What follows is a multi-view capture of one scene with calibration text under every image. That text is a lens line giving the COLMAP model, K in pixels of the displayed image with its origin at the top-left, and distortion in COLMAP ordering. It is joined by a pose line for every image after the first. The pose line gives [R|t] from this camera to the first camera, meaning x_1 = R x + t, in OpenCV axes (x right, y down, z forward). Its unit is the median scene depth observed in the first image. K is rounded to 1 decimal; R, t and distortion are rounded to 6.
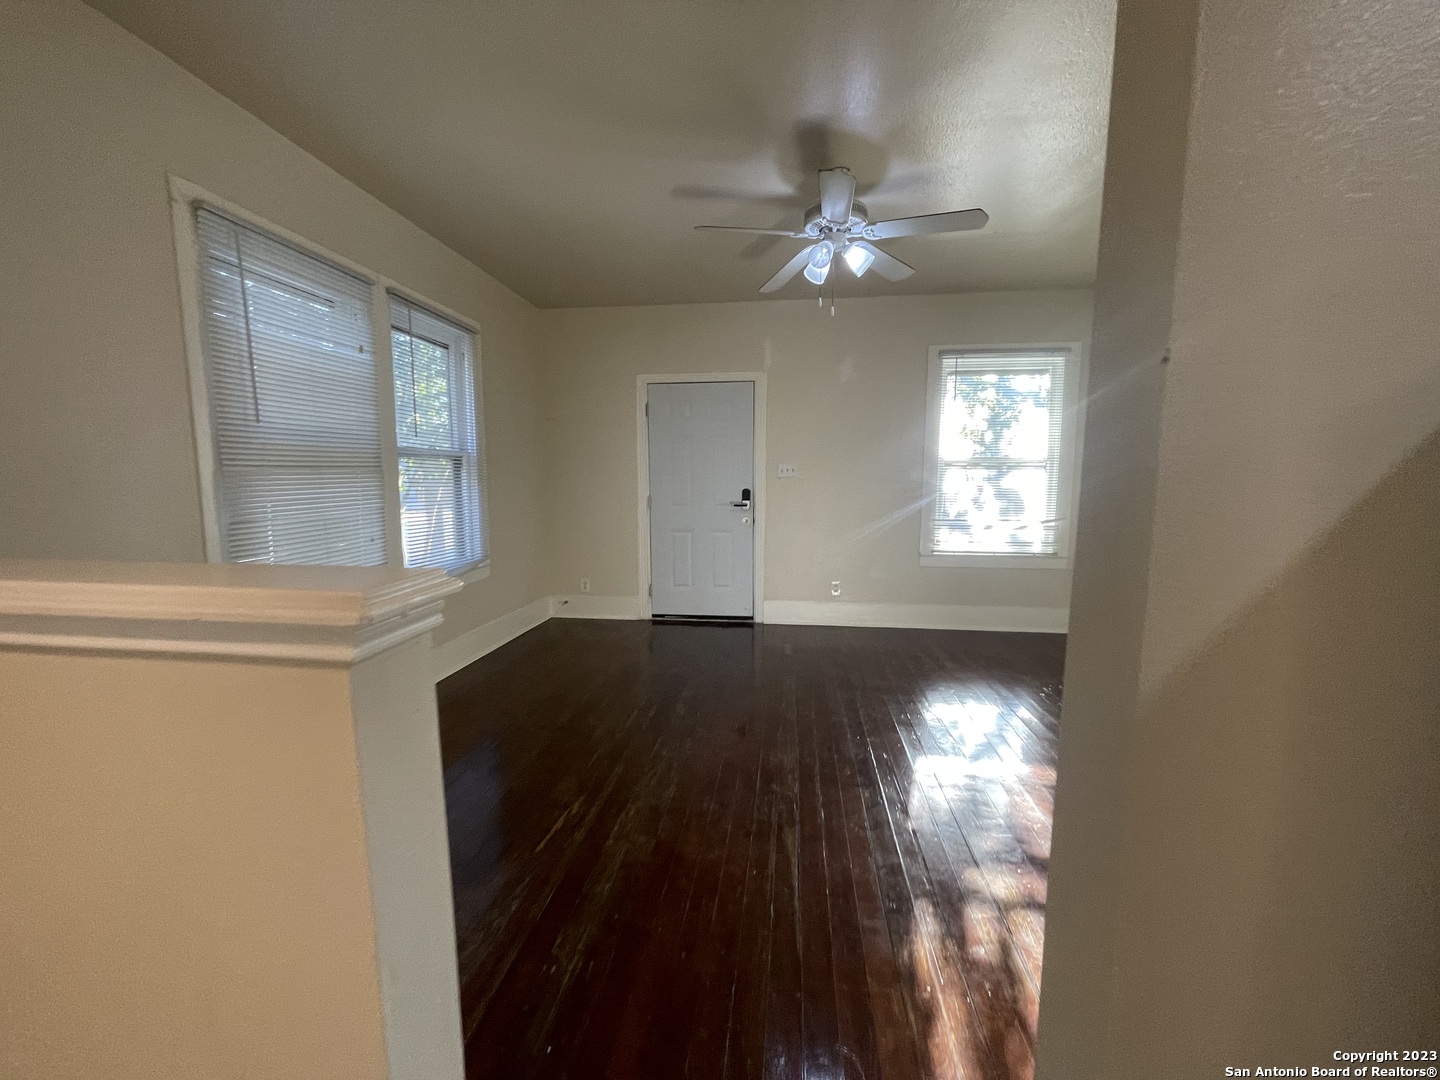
lens RADIAL K [[574.1, 0, 719.4], [0, 574.1, 535.3], [0, 0, 1]] dist [-0.000543, -0.000123]
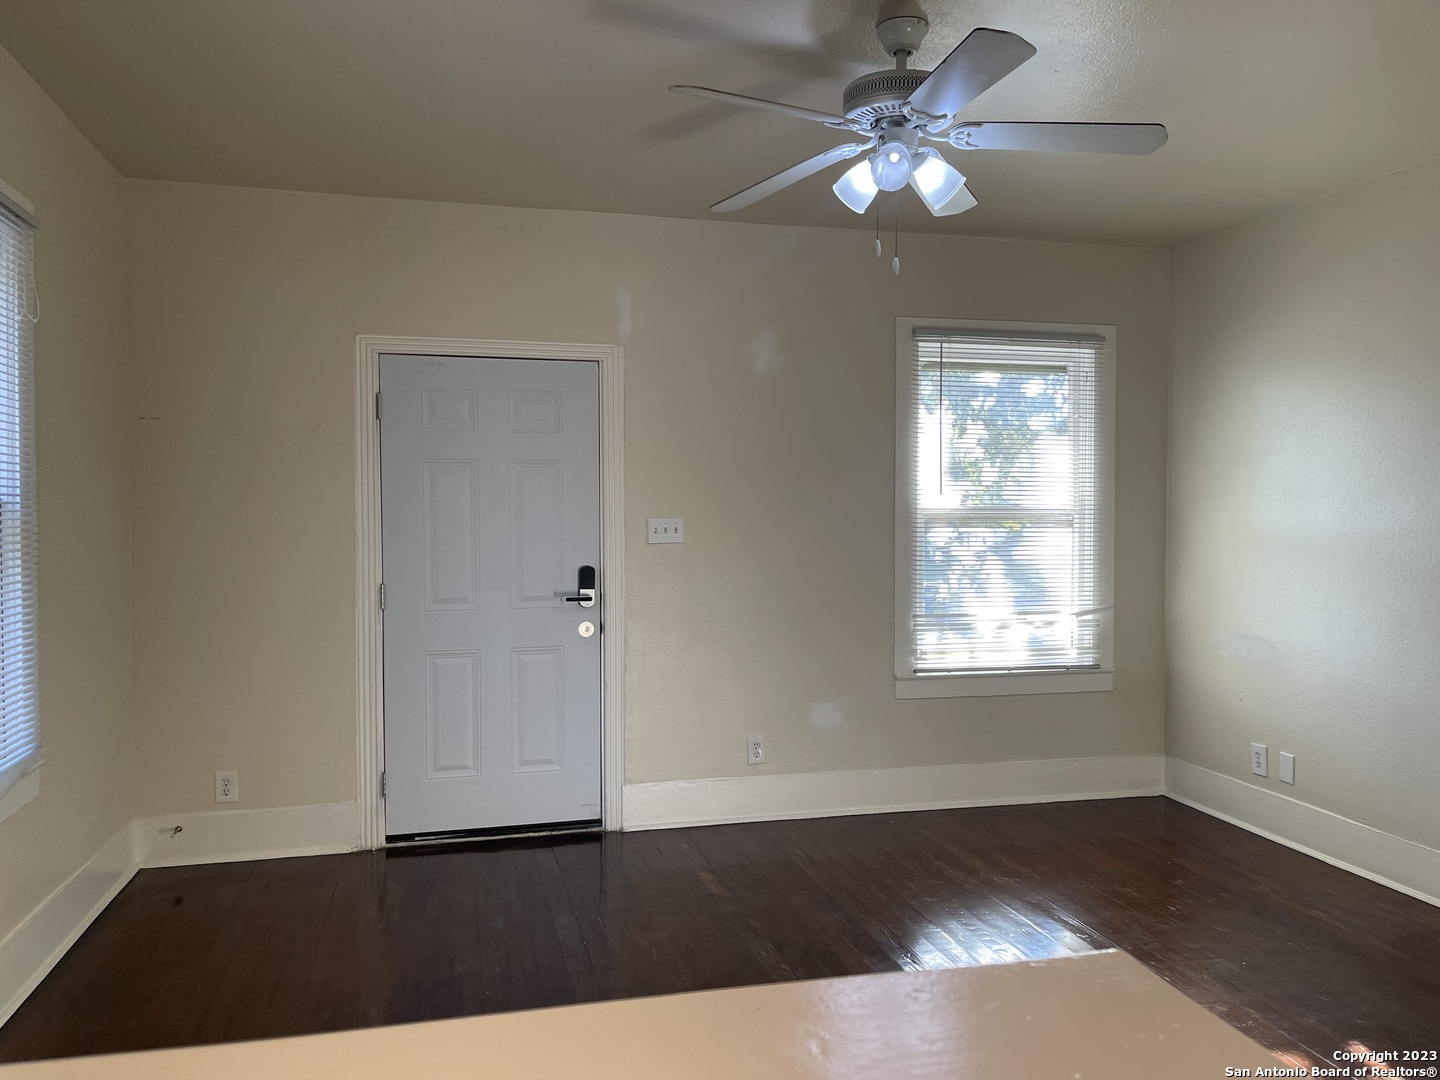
lens RADIAL K [[1114.9, 0, 721.4], [0, 1114.9, 541.1], [0, 0, 1]] dist [0.042471, -0.004627]
pose [[0.931863, -0.006923, 0.362745, -0.210471], [0.041256, 0.995355, -0.086987, -0.012261], [-0.360458, 0.096025, 0.927820, 0.029957]]
